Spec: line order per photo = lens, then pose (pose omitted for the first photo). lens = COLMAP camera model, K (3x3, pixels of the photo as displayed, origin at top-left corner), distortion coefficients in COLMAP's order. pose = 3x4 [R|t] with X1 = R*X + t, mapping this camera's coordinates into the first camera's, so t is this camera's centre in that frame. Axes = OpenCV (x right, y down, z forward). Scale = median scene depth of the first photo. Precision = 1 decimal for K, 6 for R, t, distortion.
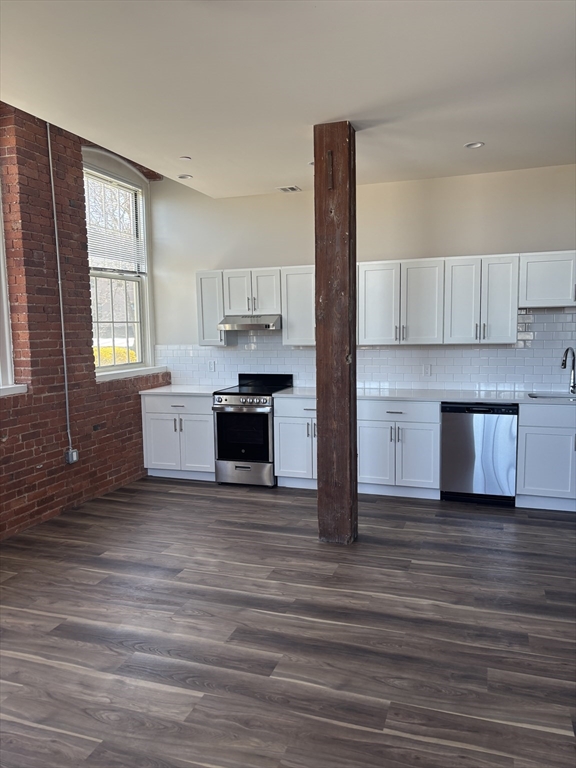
lens RADIAL K [[576.2, 0, 290.7], [0, 576.2, 385.2], [0, 0, 1]] dist [0.062150, -0.067996]
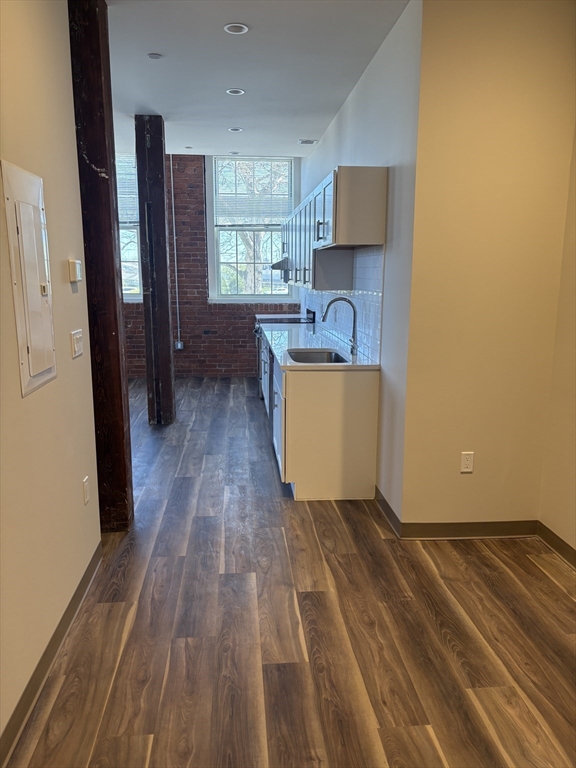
lens RADIAL K [[576.2, 0, 290.8], [0, 576.2, 383.2], [0, 0, 1]] dist [0.062150, -0.067996]
pose [[0.410498, 0.193441, -0.891107, 1.379241], [-0.104528, 0.980780, 0.164756, -0.084959], [0.905851, 0.025514, 0.422828, 0.666329]]
